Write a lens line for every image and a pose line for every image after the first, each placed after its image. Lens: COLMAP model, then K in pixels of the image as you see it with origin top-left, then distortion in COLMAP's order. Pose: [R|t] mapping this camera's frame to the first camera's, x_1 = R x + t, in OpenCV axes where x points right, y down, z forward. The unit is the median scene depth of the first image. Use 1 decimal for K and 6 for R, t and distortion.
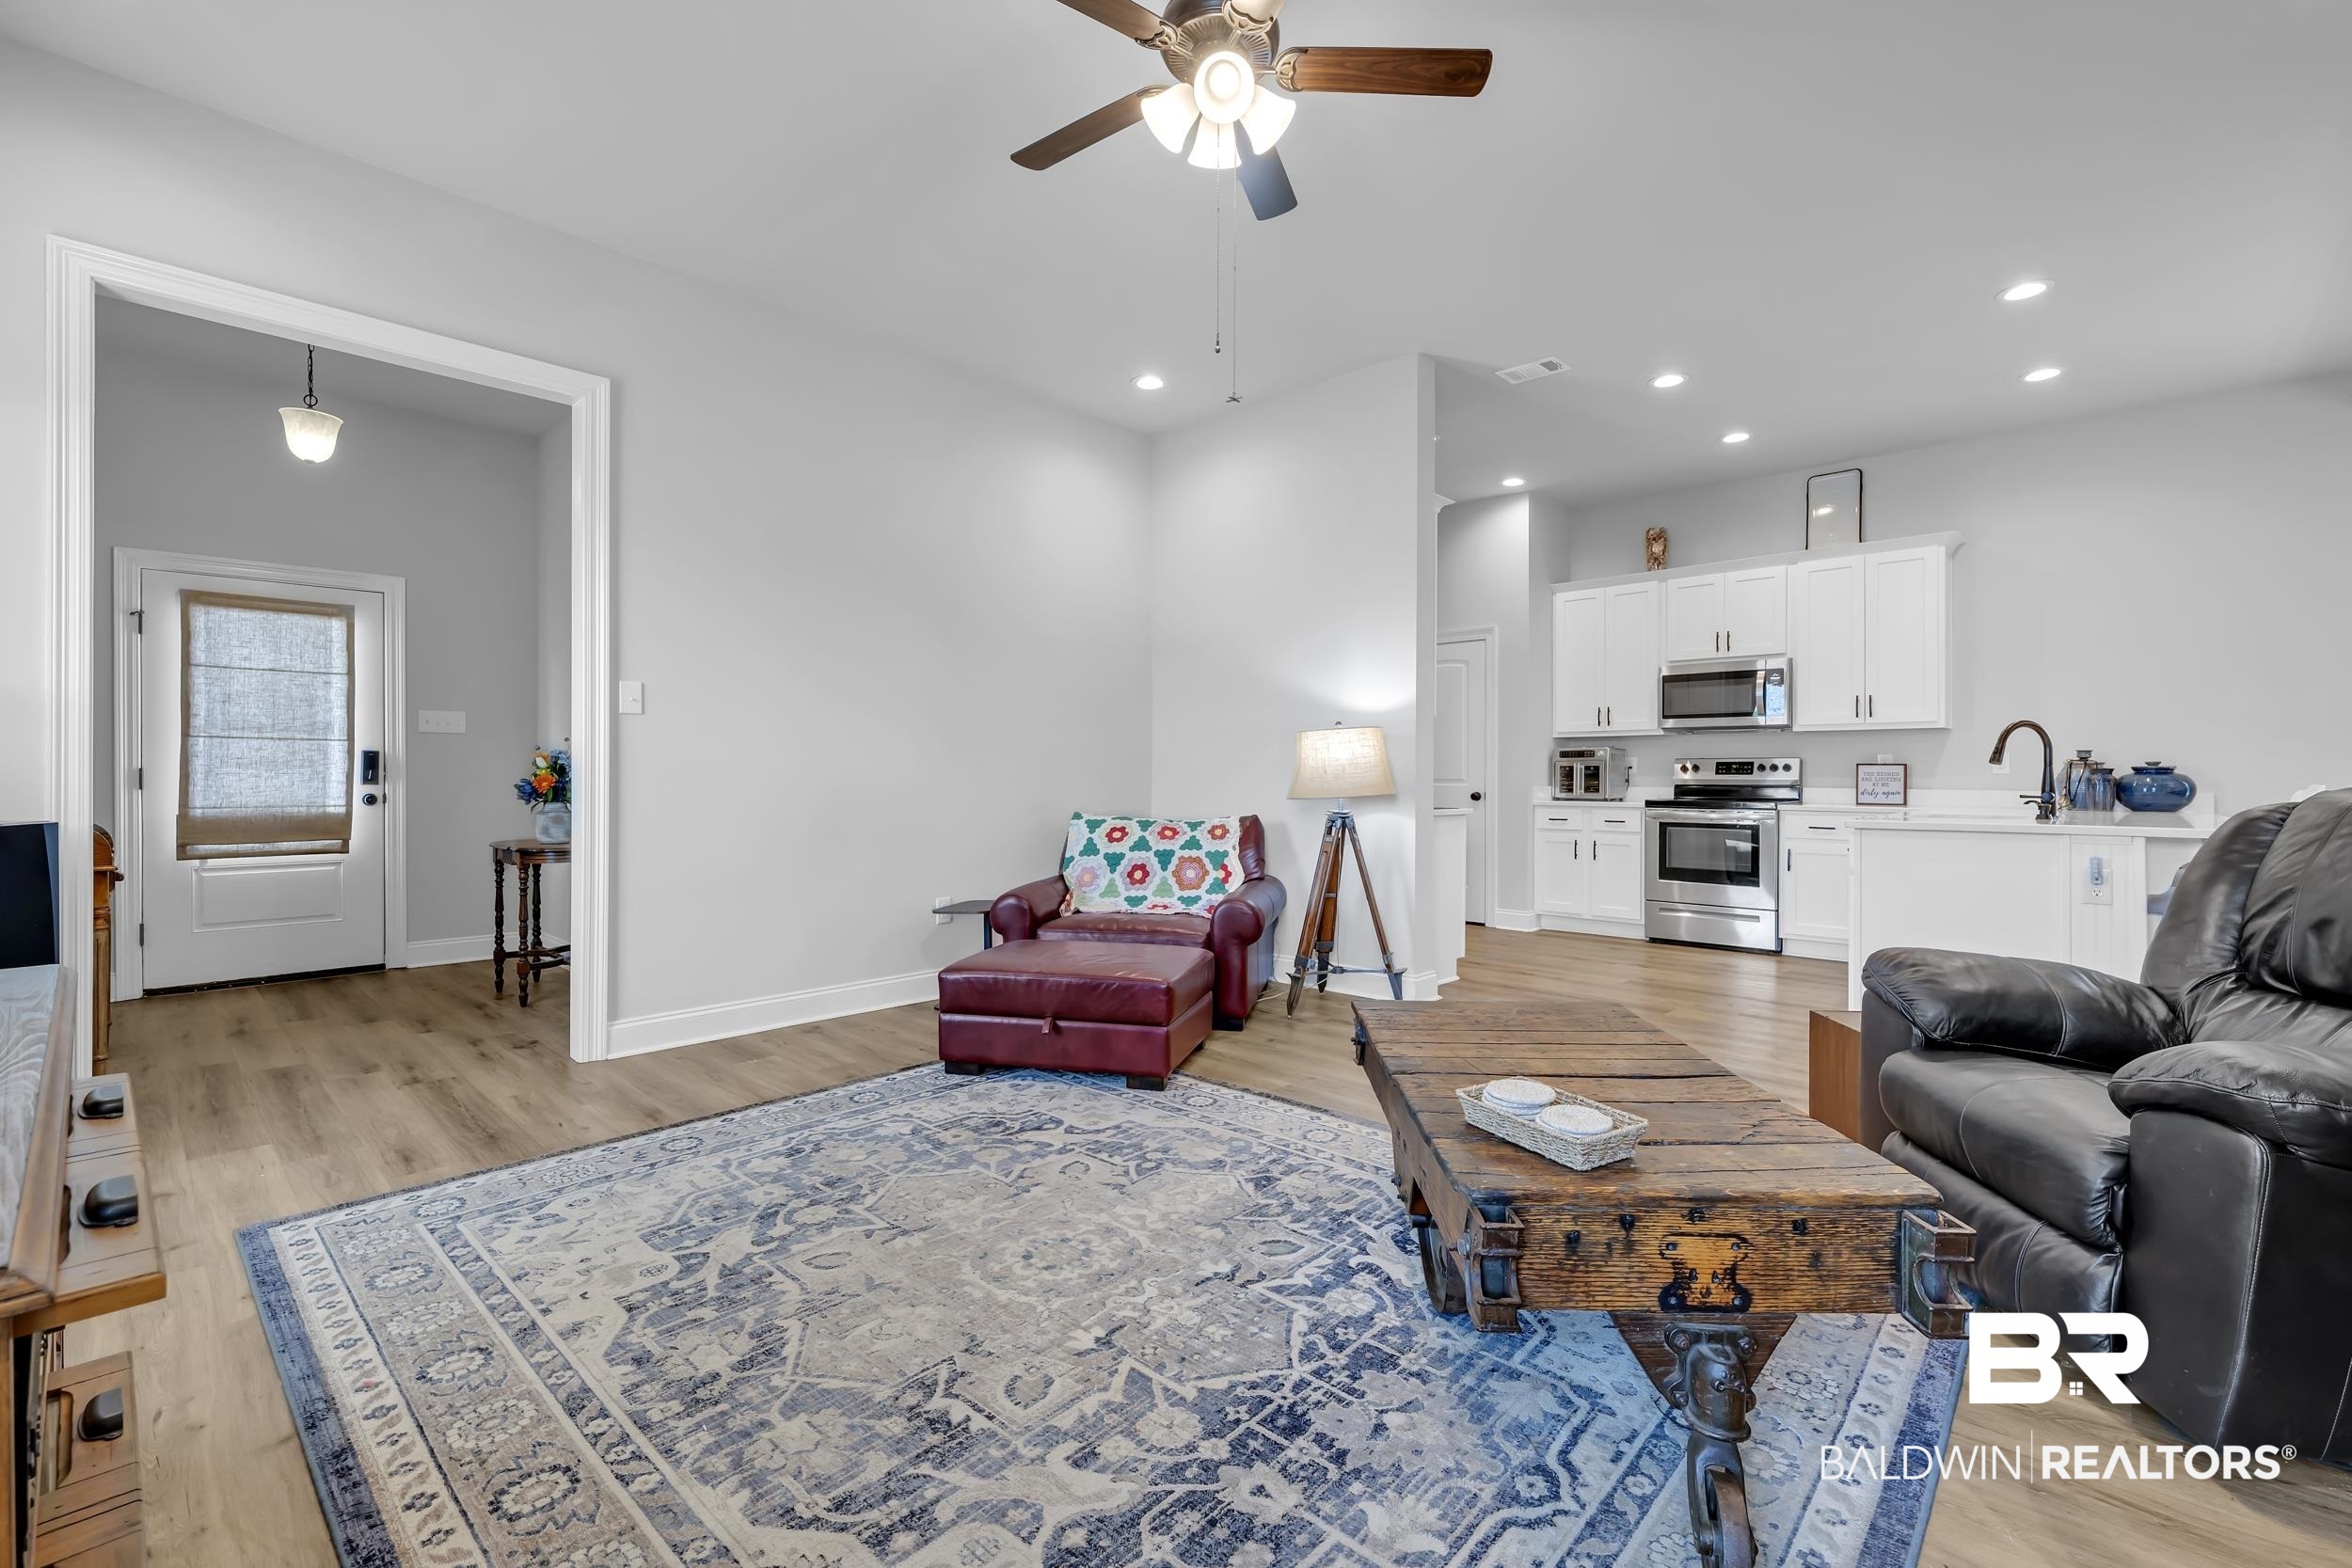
lens RADIAL K [[992.4, 0, 1187.5], [0, 992.4, 783.3], [0, 0, 1]] dist [0.001561, -0.000589]
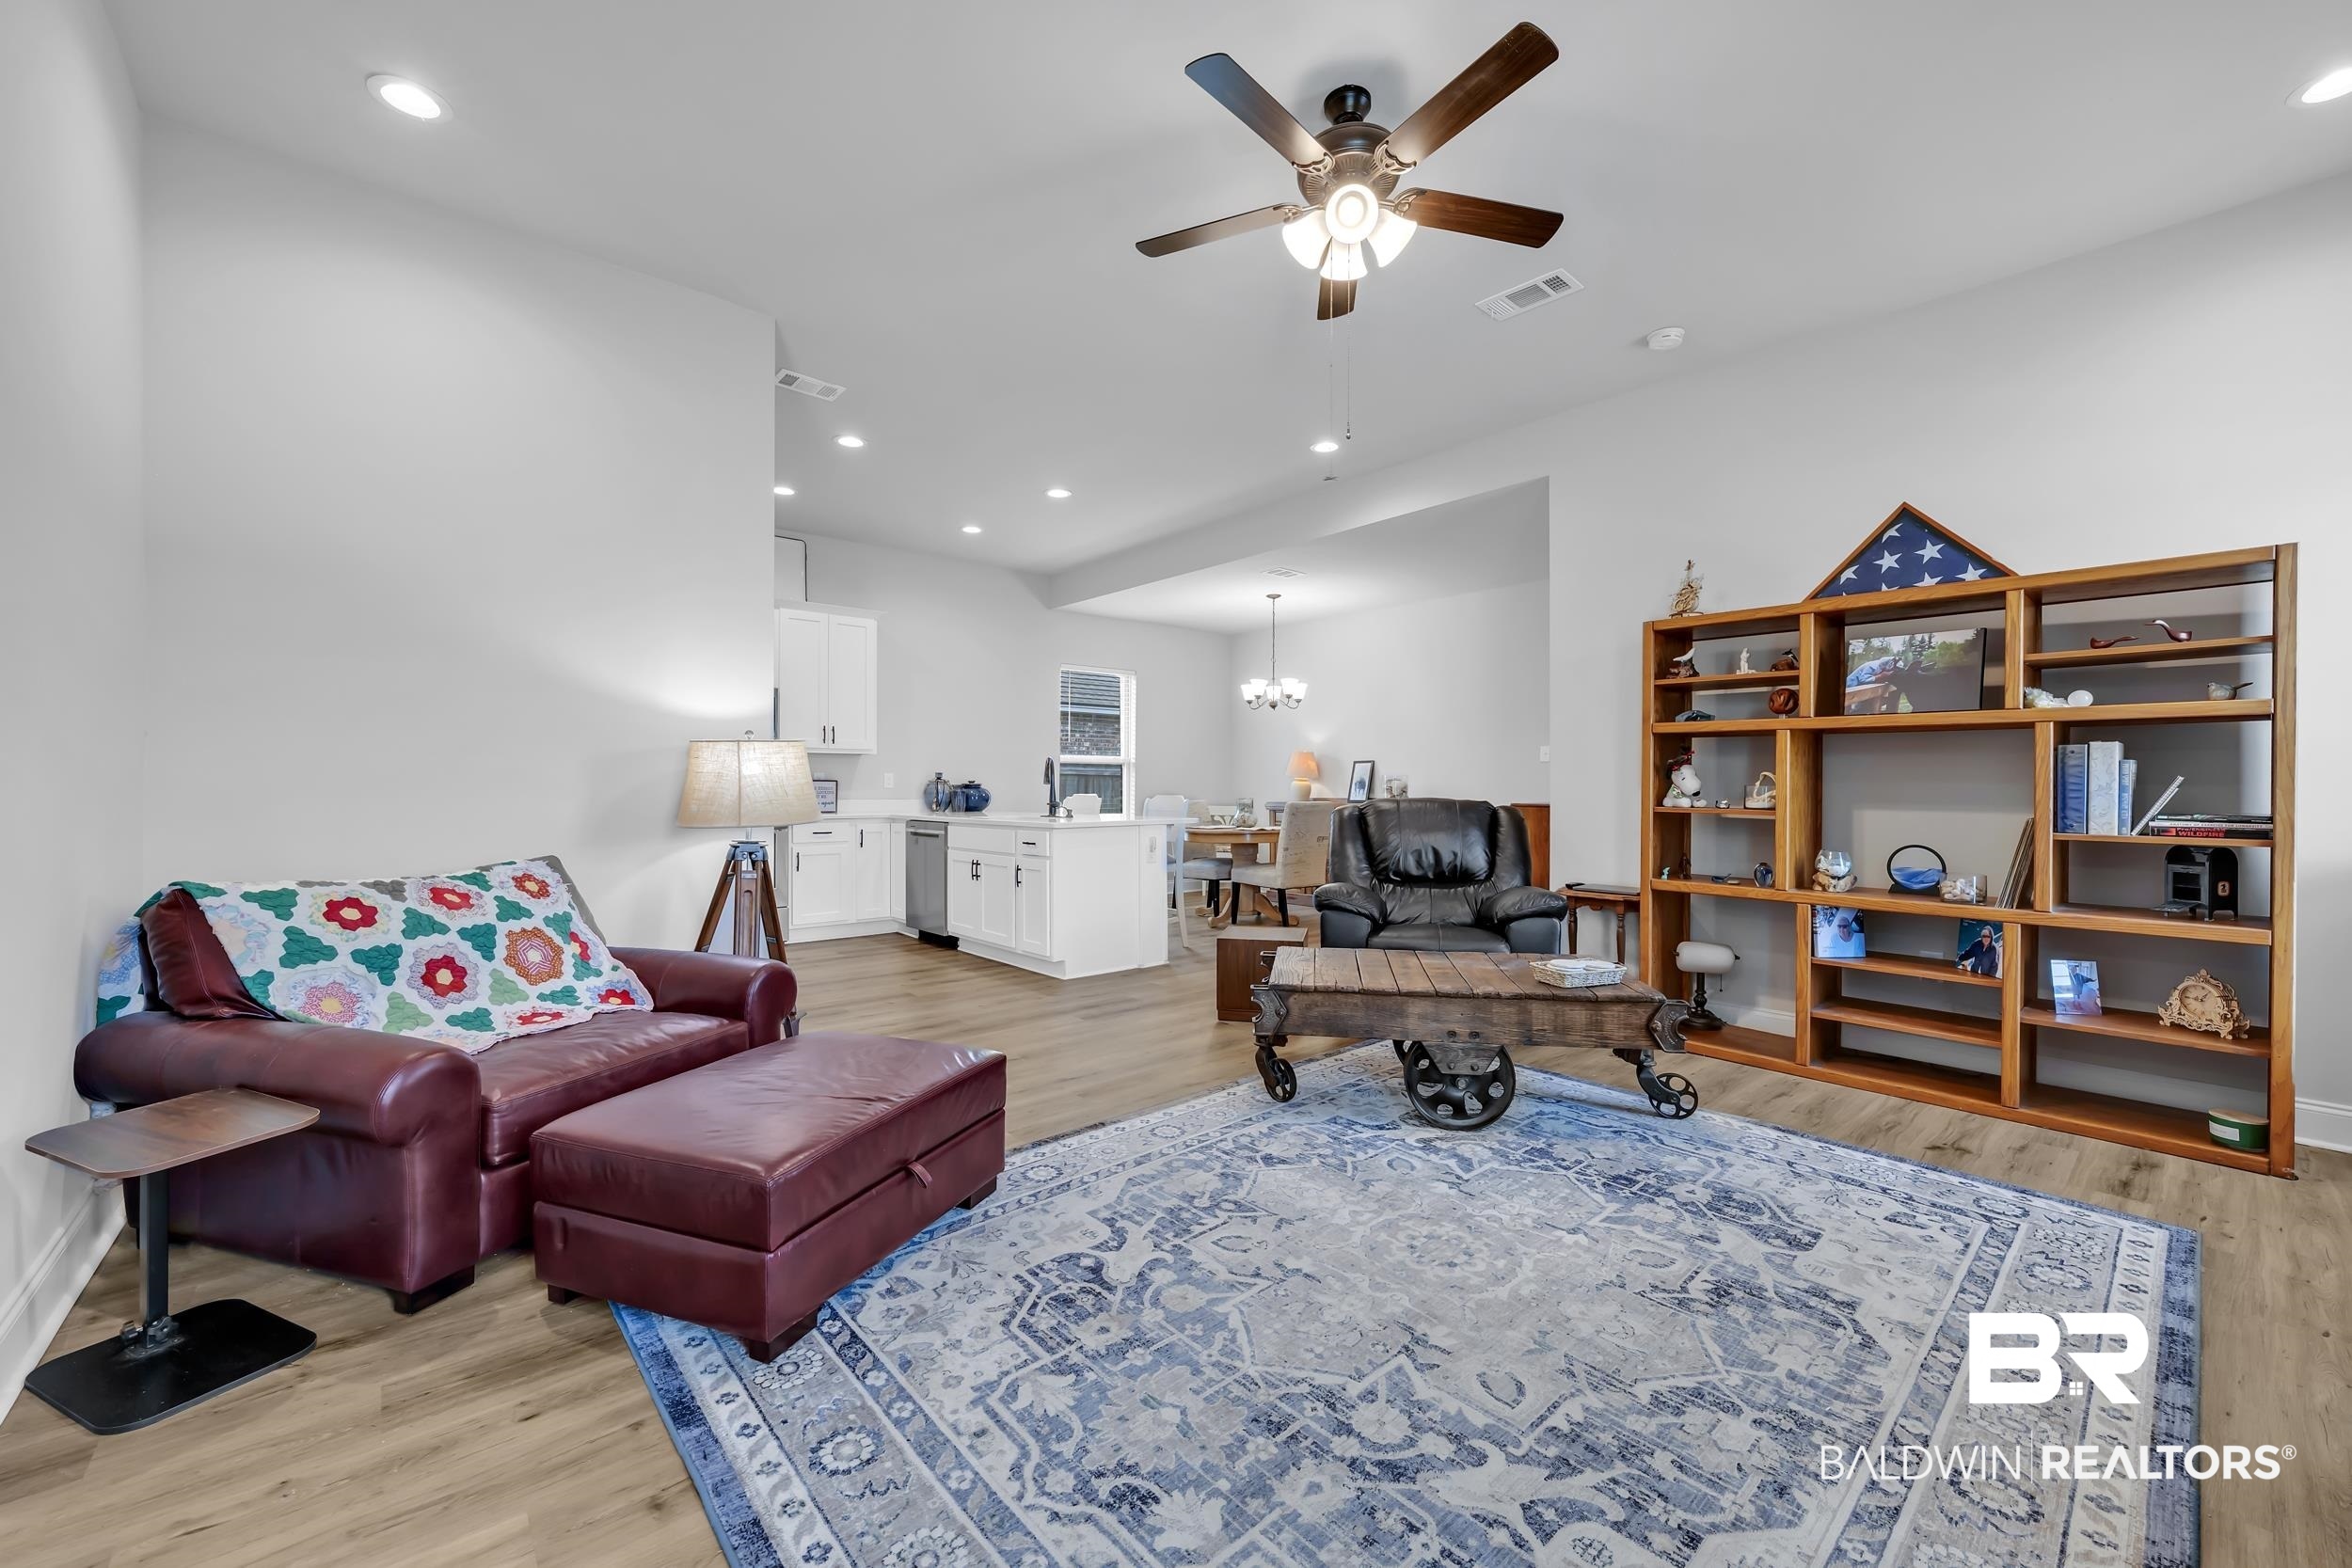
lens RADIAL K [[914.5, 0, 1182.8], [0, 914.5, 786.4], [0, 0, 1]] dist [-0.002687, 0.000111]
pose [[0.112303, -0.001933, 0.993672, -0.856898], [0.005810, 0.999982, 0.001288, -0.022950], [-0.993657, 0.005628, 0.112312, 0.871566]]
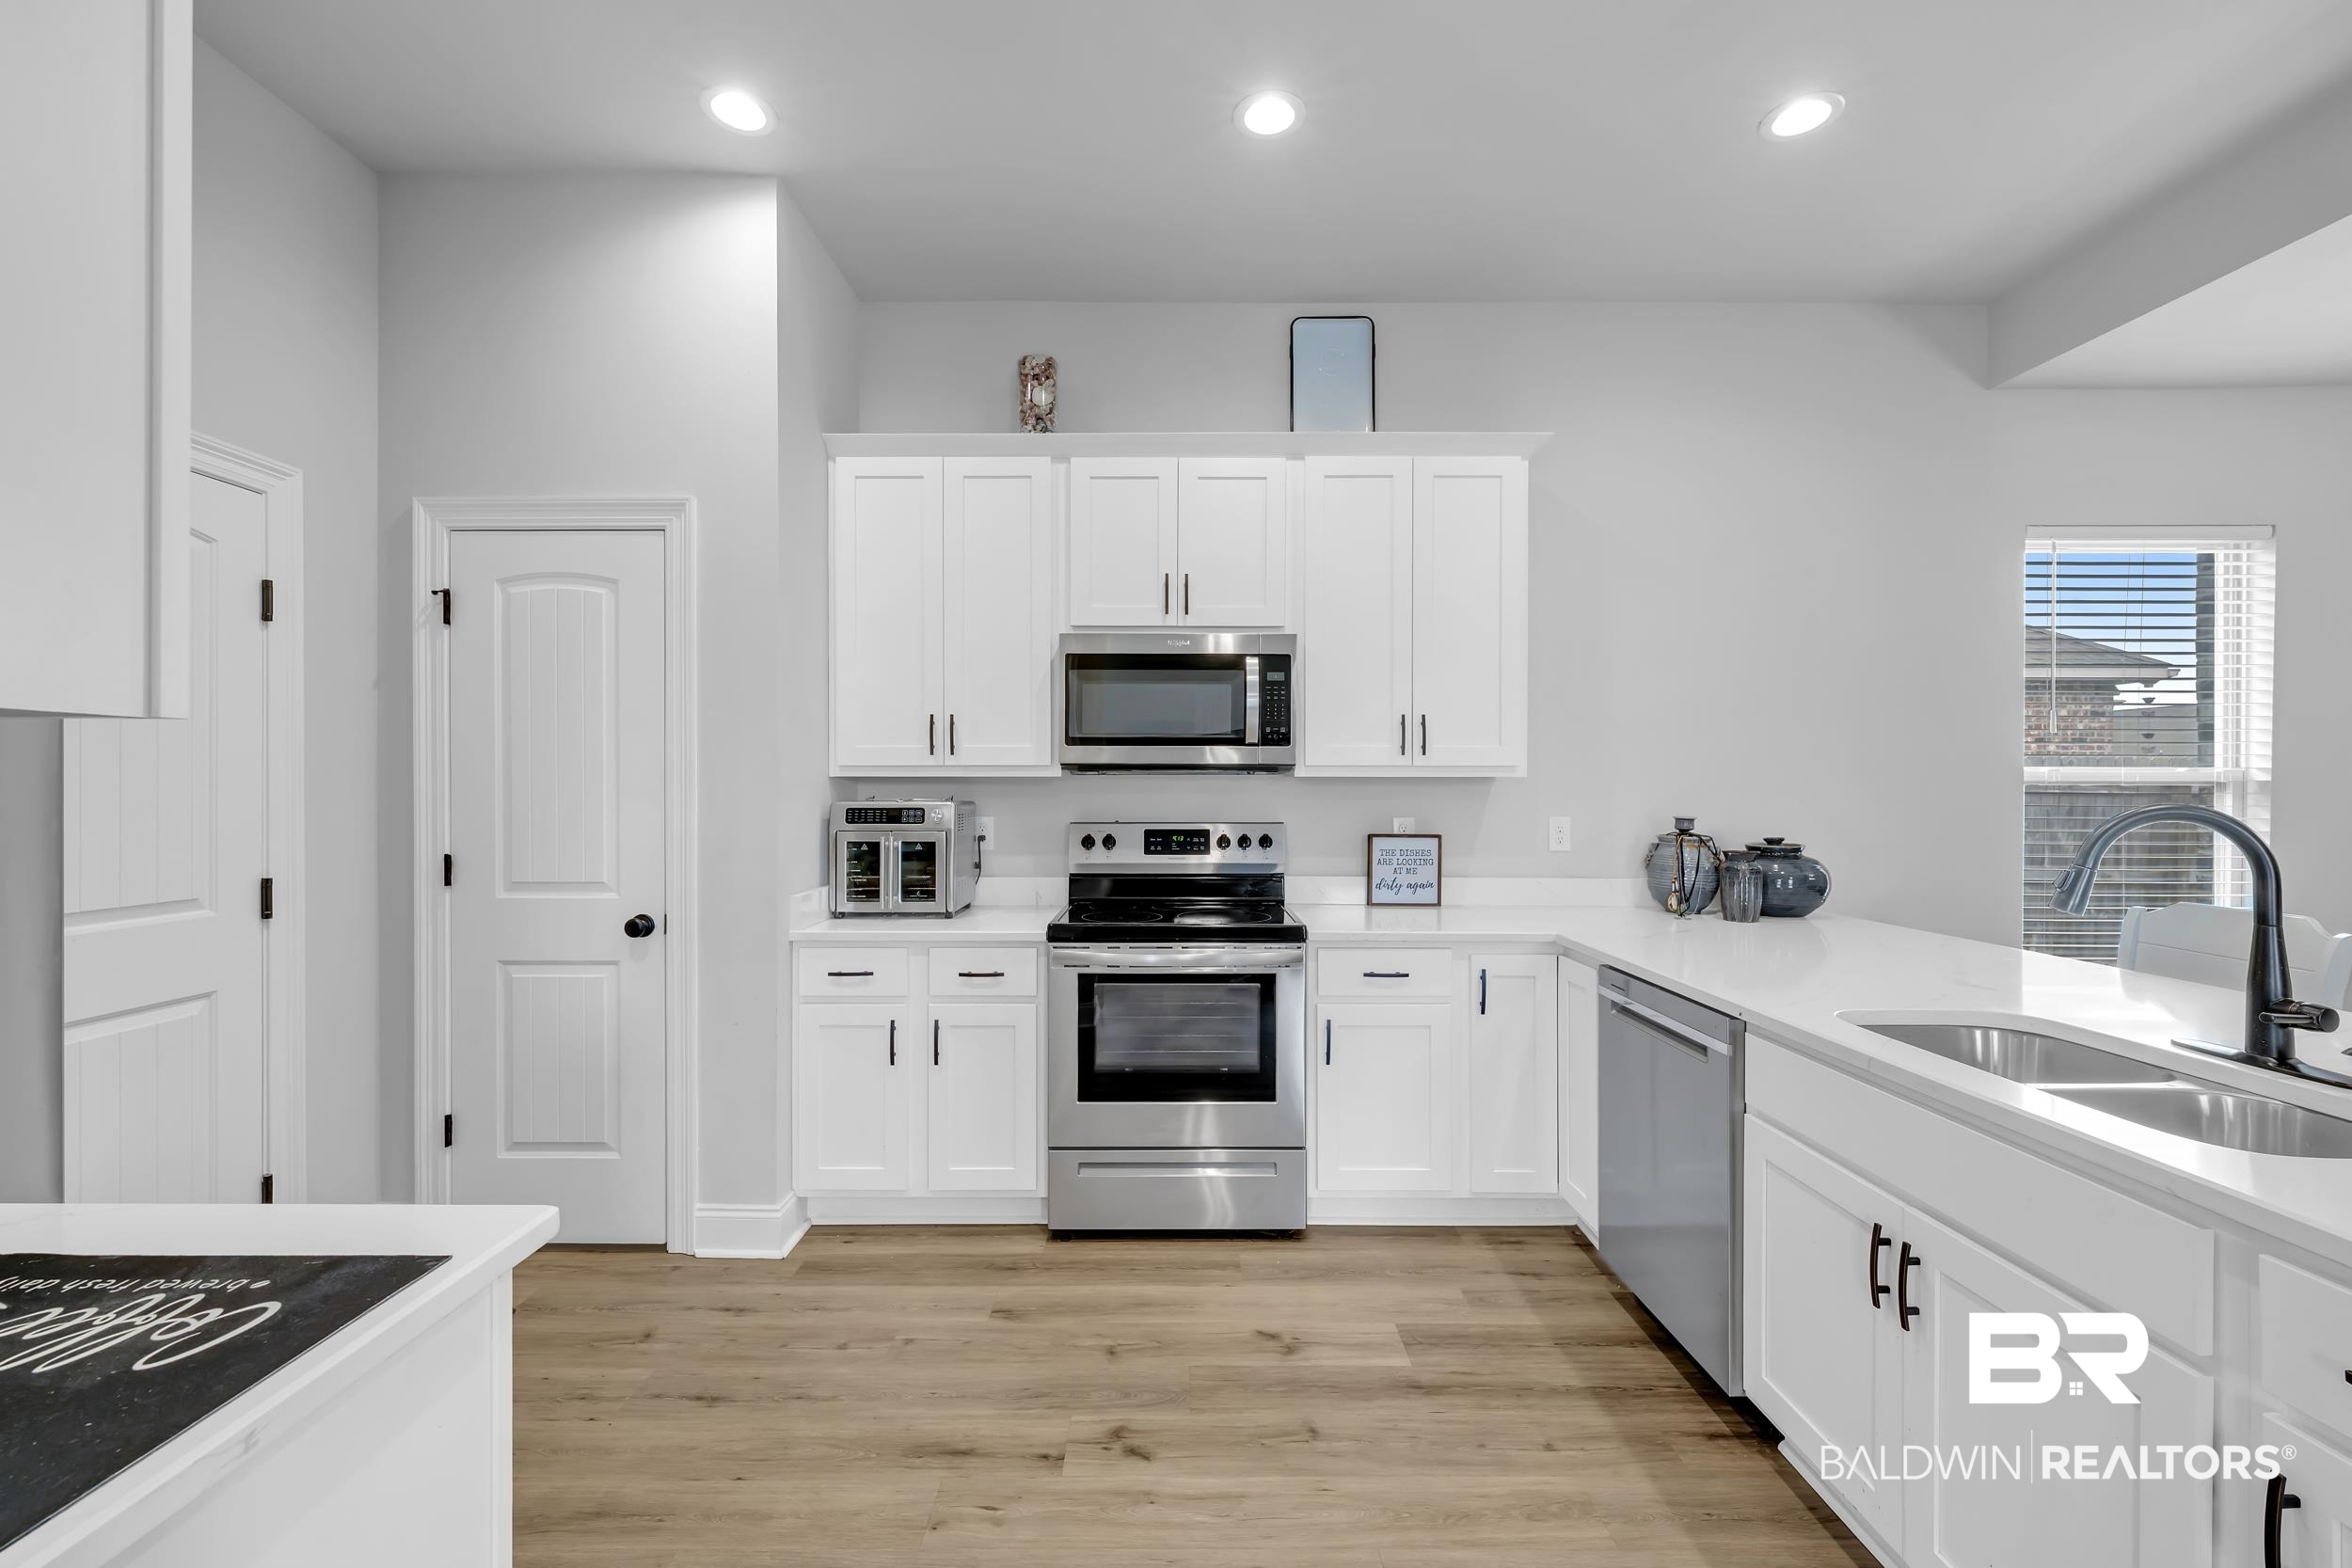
lens RADIAL K [[992.4, 0, 1170.1], [0, 992.4, 787.3], [0, 0, 1]] dist [0.001561, -0.000589]
pose [[0.733641, -0.001627, 0.679535, 0.442235], [0.005304, 0.999980, -0.003332, -0.097619], [-0.679516, 0.006049, 0.733635, 1.420273]]
